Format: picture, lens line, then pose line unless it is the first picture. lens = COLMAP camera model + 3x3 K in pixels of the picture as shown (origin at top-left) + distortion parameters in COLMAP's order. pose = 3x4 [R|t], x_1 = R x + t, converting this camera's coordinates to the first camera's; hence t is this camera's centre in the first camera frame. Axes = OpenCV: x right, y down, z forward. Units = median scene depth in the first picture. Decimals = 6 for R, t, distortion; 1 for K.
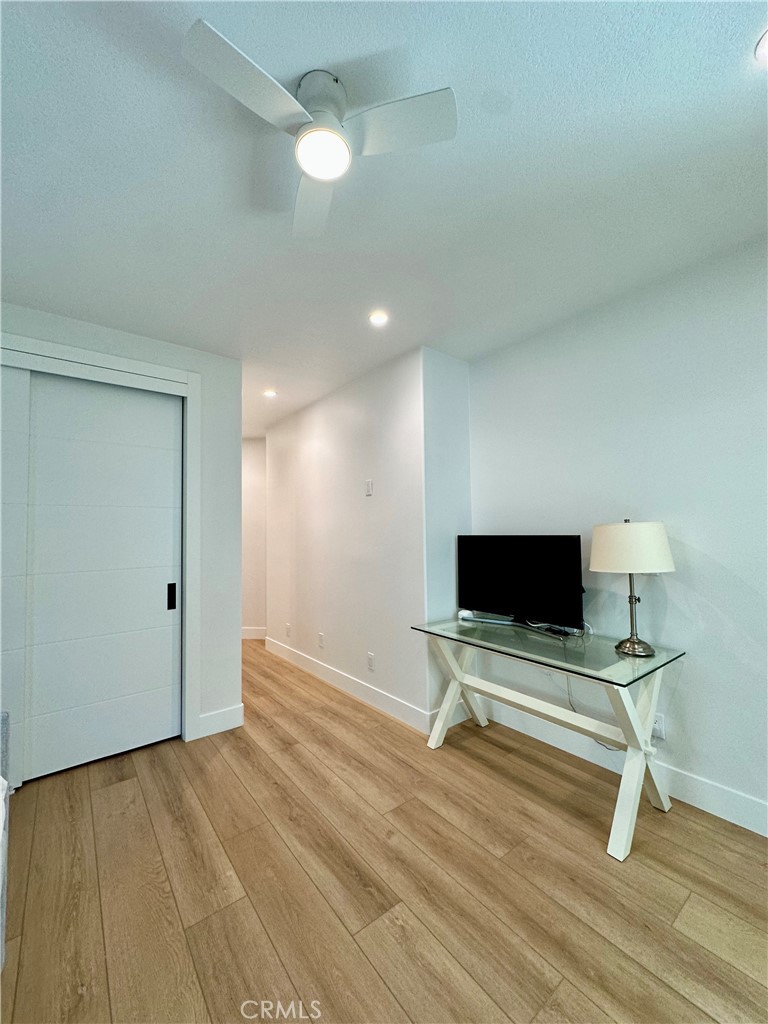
lens RADIAL K [[408.5, 0, 384.5], [0, 408.5, 511.4], [0, 0, 1]] dist [-0.004630, 0.000723]
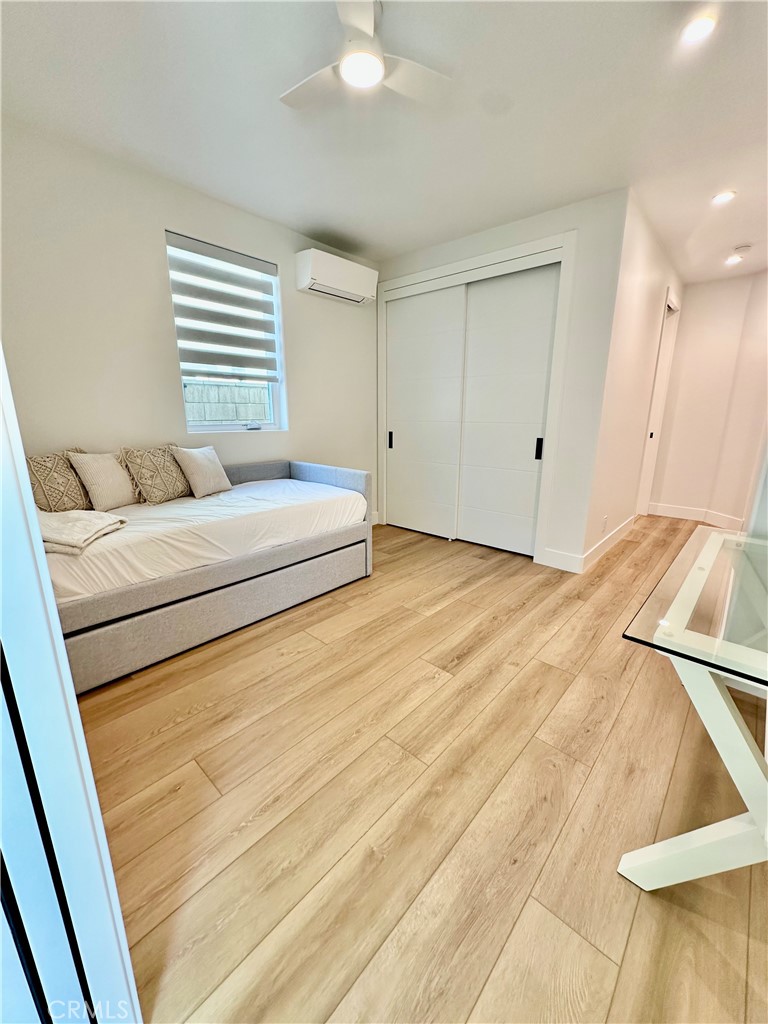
lens RADIAL K [[408.5, 0, 384.0], [0, 408.5, 513.6], [0, 0, 1]] dist [-0.004630, 0.000723]
pose [[0.168712, 0.258990, -0.951031, 0.803142], [0.041565, 0.962135, 0.269387, 0.059216], [0.984789, -0.084978, 0.151559, 0.440134]]
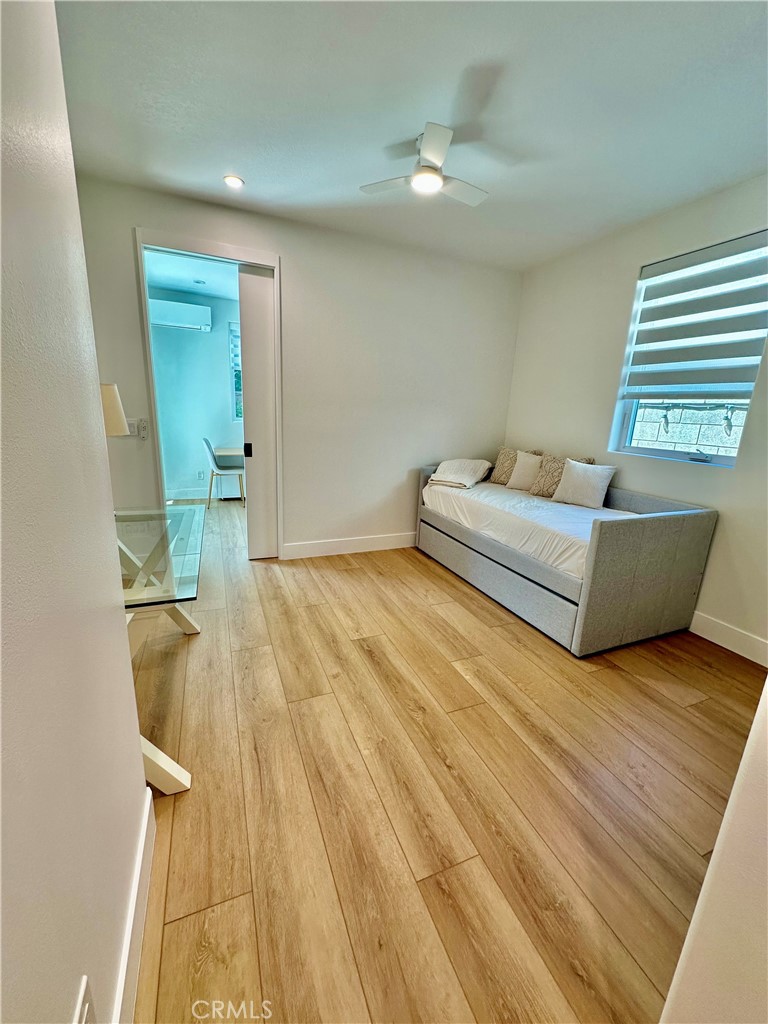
lens RADIAL K [[408.5, 0, 382.7], [0, 408.5, 513.7], [0, 0, 1]] dist [-0.004630, 0.000723]
pose [[-0.963242, -0.089738, 0.253202, -0.311572], [-0.040948, 0.980589, 0.191753, 0.112328], [-0.265495, 0.174337, -0.948219, 1.705970]]
